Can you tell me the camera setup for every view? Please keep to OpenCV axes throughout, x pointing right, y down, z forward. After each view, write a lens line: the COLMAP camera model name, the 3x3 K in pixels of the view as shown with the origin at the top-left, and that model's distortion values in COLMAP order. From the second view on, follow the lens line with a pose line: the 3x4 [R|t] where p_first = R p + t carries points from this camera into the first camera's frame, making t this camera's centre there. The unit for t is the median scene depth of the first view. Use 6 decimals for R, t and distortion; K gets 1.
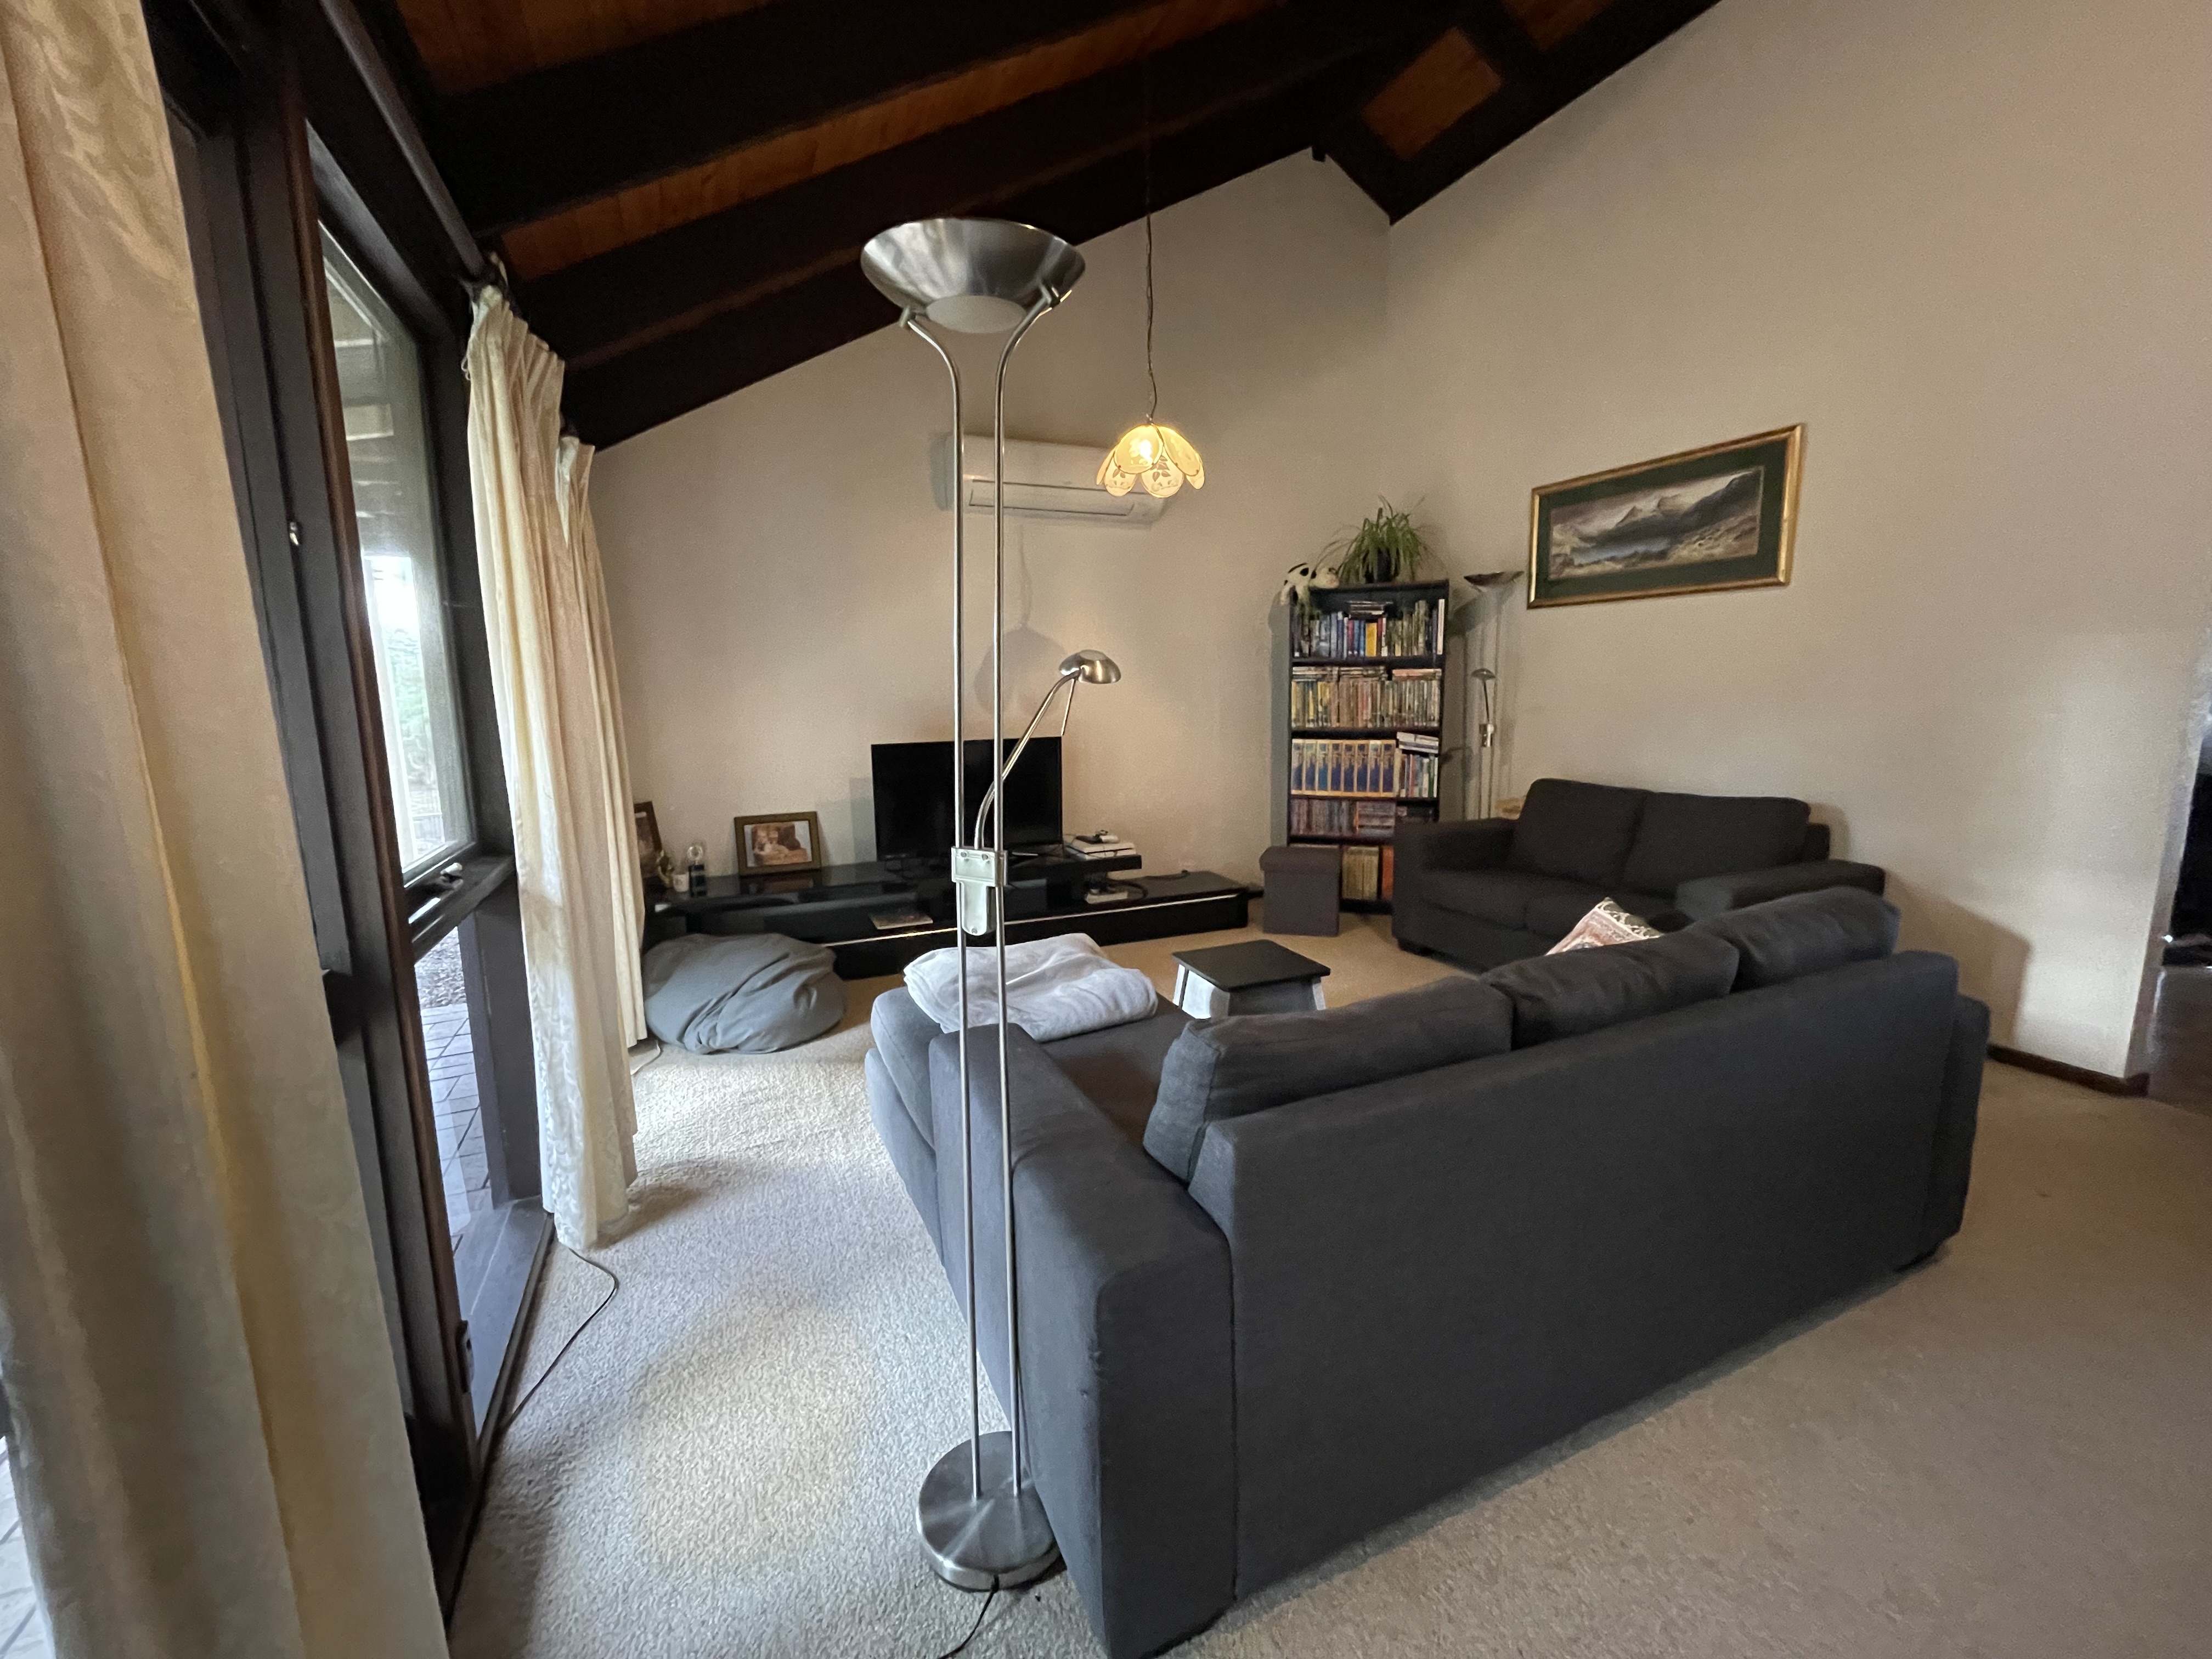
lens RADIAL K [[890.5, 0, 1097.2], [0, 890.5, 835.9], [0, 0, 1]] dist [-0.000209, -0.000547]
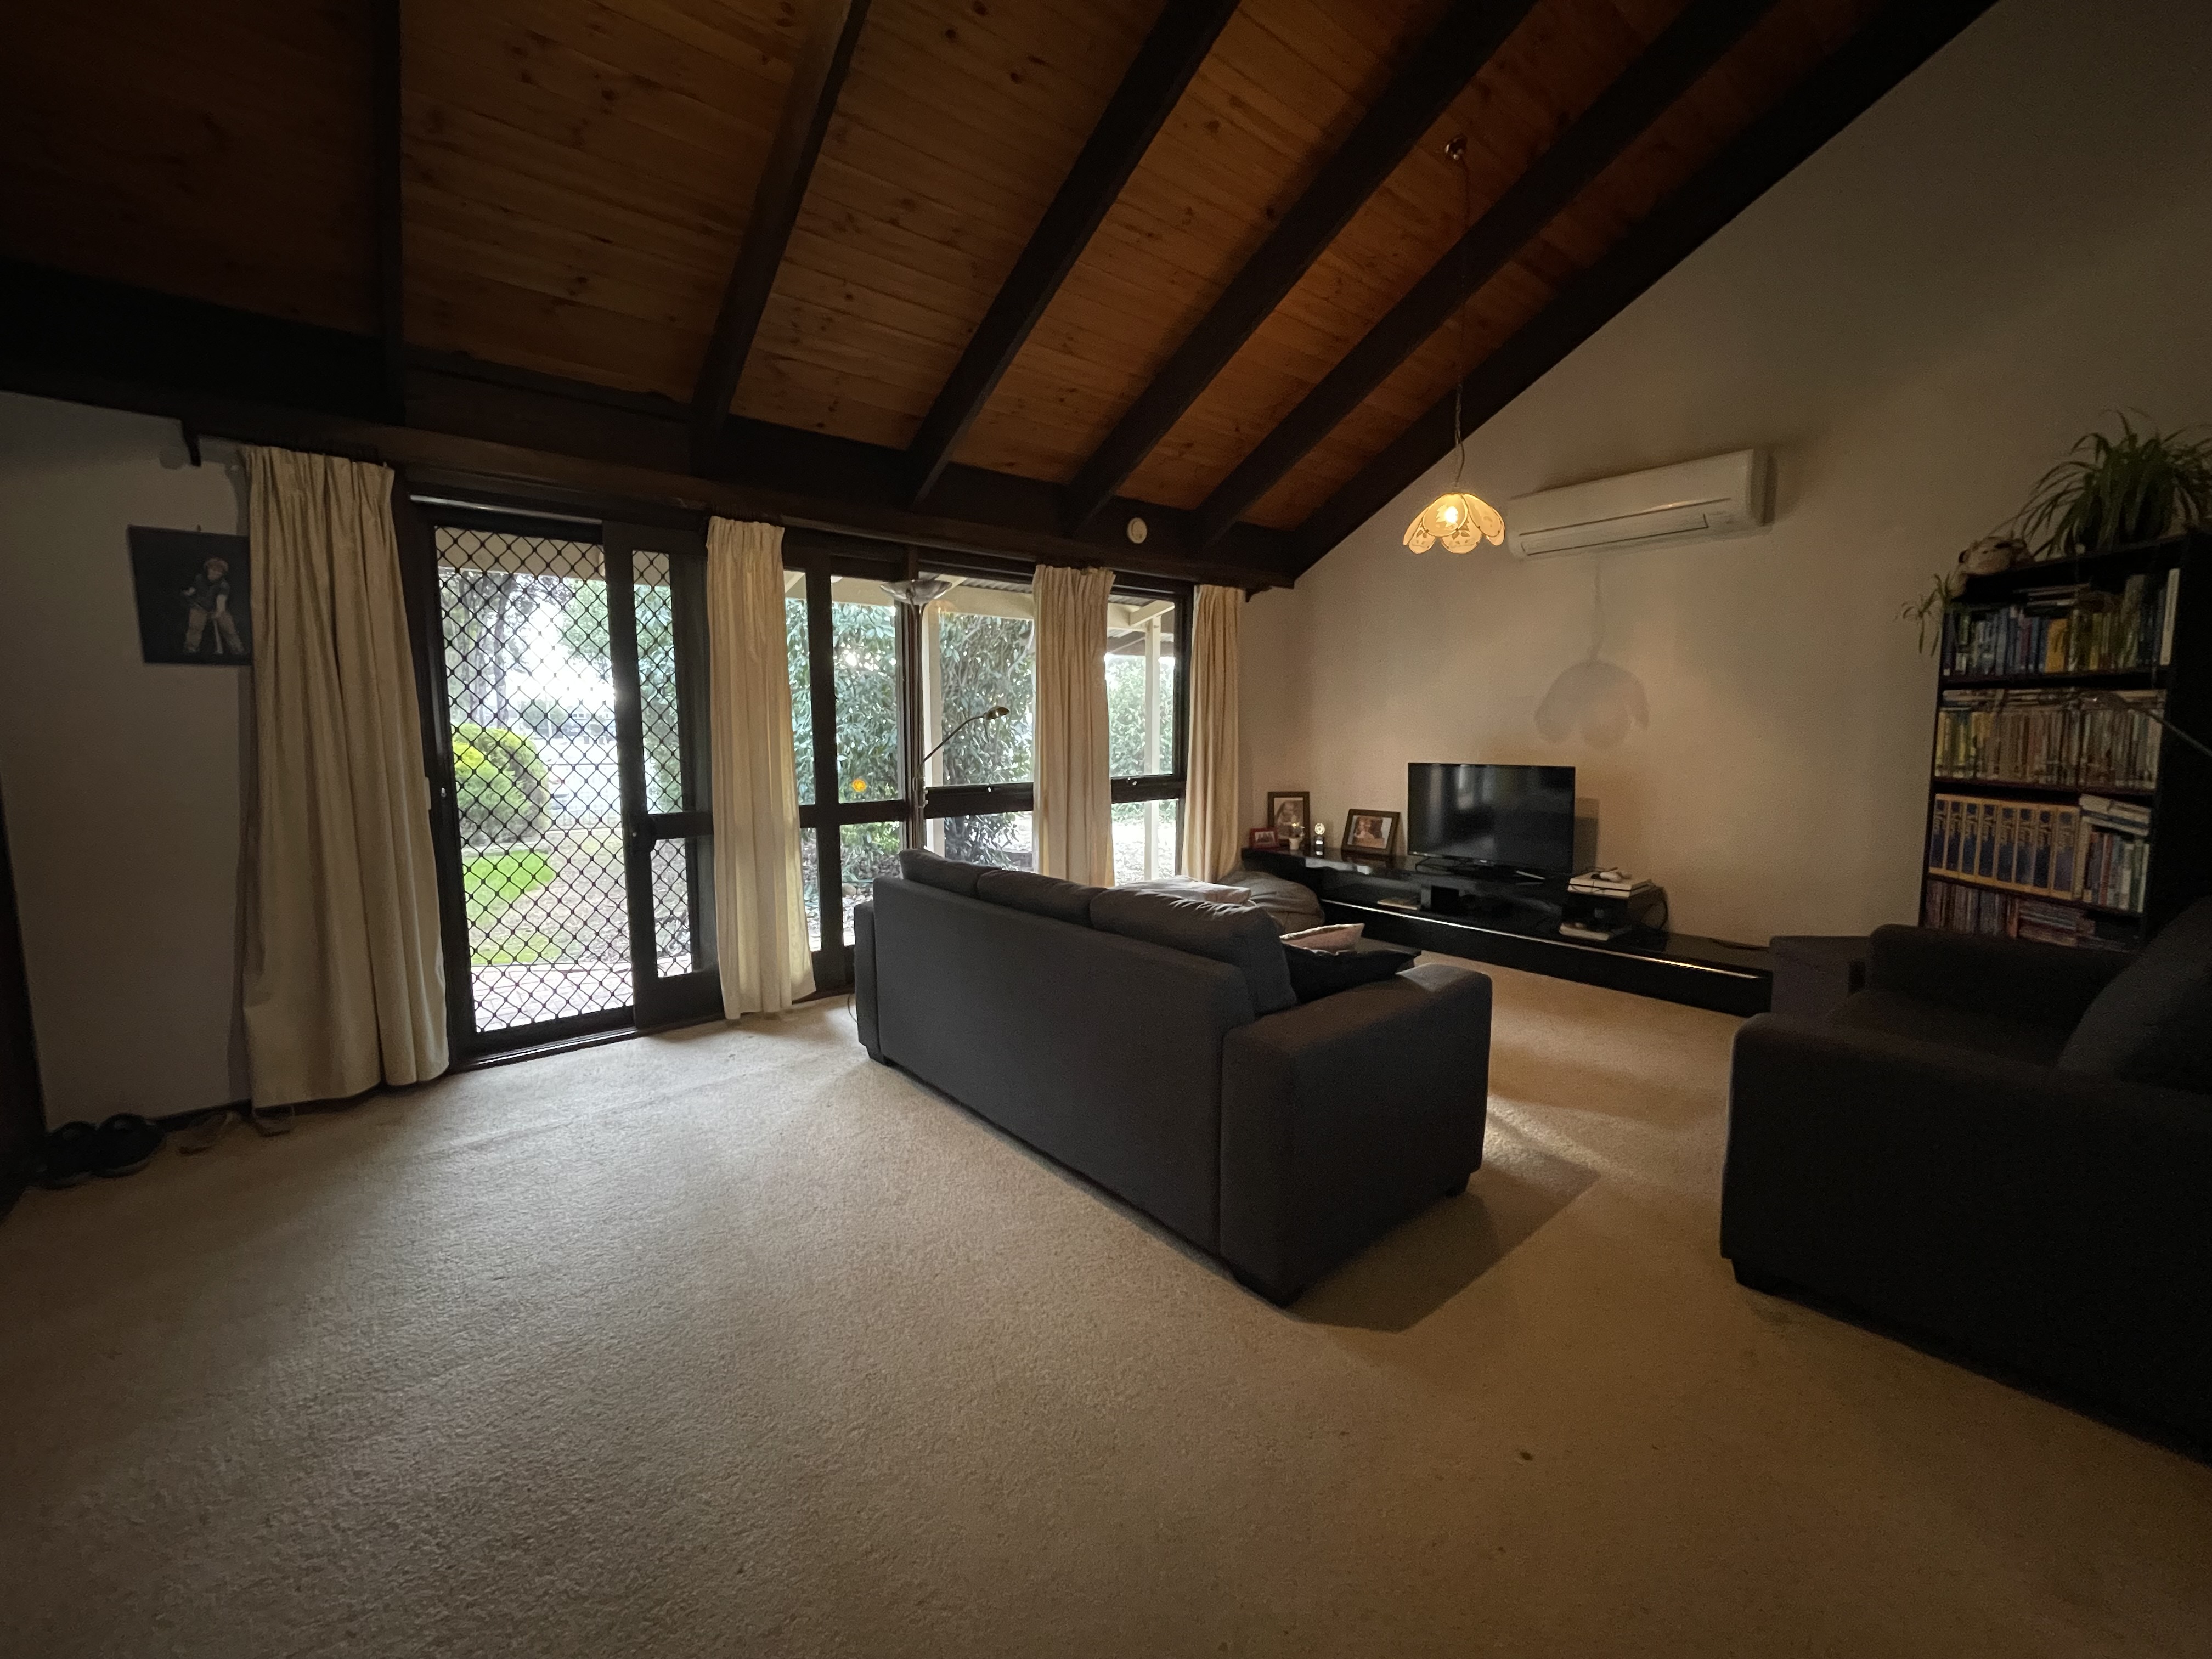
lens RADIAL K [[890.5, 0, 1101.7], [0, 890.5, 826.8], [0, 0, 1]] dist [-0.000209, -0.000547]
pose [[0.278768, 0.122668, -0.952492, 0.725627], [-0.154729, 0.984588, 0.081517, -0.040681], [0.947812, 0.124654, 0.293452, 0.191225]]
